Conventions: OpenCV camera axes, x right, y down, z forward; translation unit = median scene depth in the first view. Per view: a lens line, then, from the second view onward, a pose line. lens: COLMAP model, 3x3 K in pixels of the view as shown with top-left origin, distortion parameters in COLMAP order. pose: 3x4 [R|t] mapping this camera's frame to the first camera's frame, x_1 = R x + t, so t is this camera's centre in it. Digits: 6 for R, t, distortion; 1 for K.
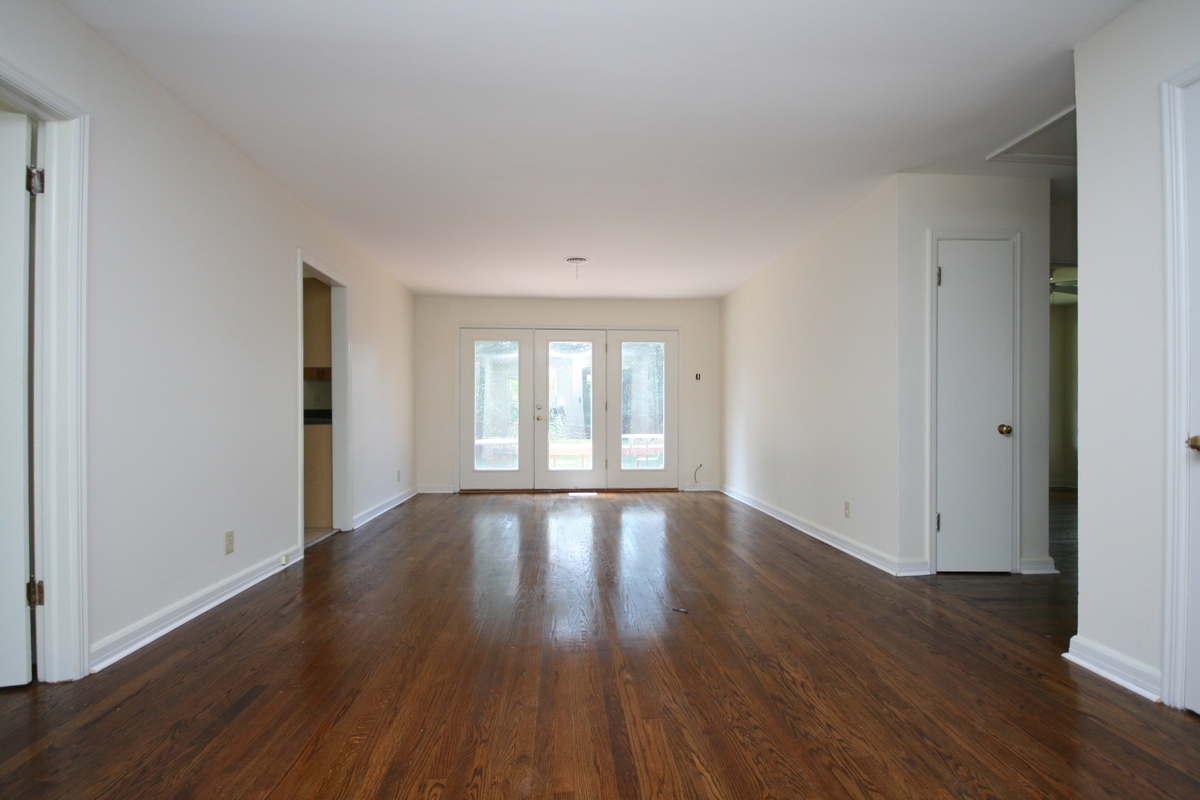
lens RADIAL K [[564.9, 0, 598.2], [0, 564.9, 412.6], [0, 0, 1]] dist [0.000311, -0.000117]
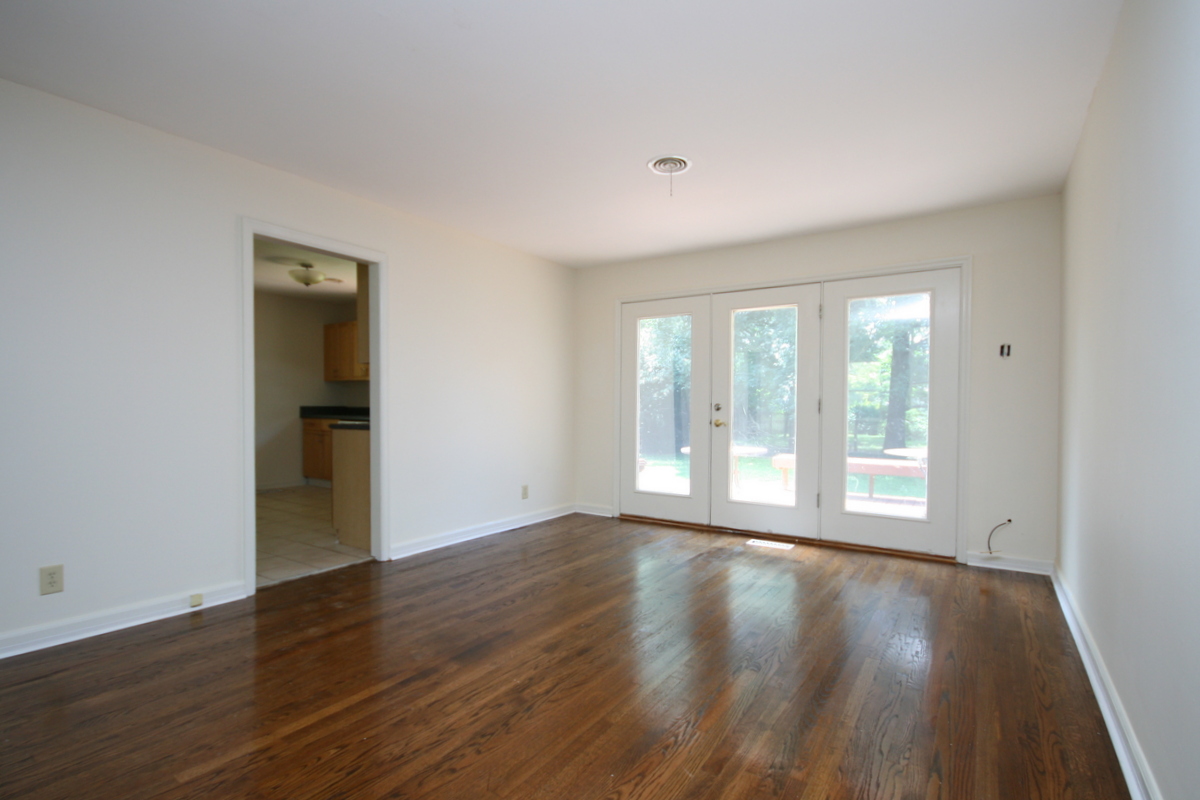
lens RADIAL K [[564.9, 0, 598.2], [0, 564.9, 412.6], [0, 0, 1]] dist [0.000311, -0.000117]
pose [[0.790380, 0.006982, -0.612577, 0.204160], [-0.001751, 0.999957, 0.009137, -0.009774], [0.612615, -0.006149, 0.790358, 0.363820]]
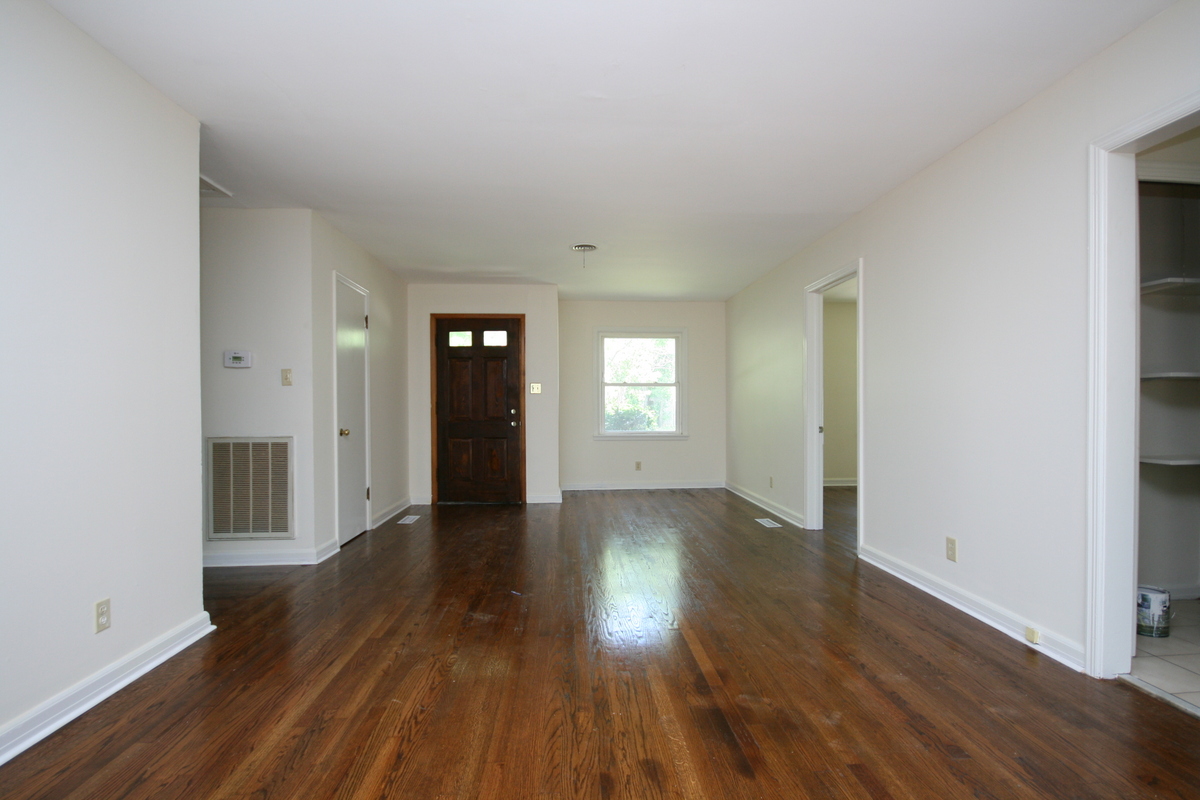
lens RADIAL K [[564.9, 0, 598.2], [0, 564.9, 412.6], [0, 0, 1]] dist [0.000311, -0.000117]
pose [[-0.999855, 0.001199, 0.017013, -0.025050], [0.001313, 0.999977, 0.006659, -0.008179], [-0.017004, 0.006681, -0.999833, 0.875591]]
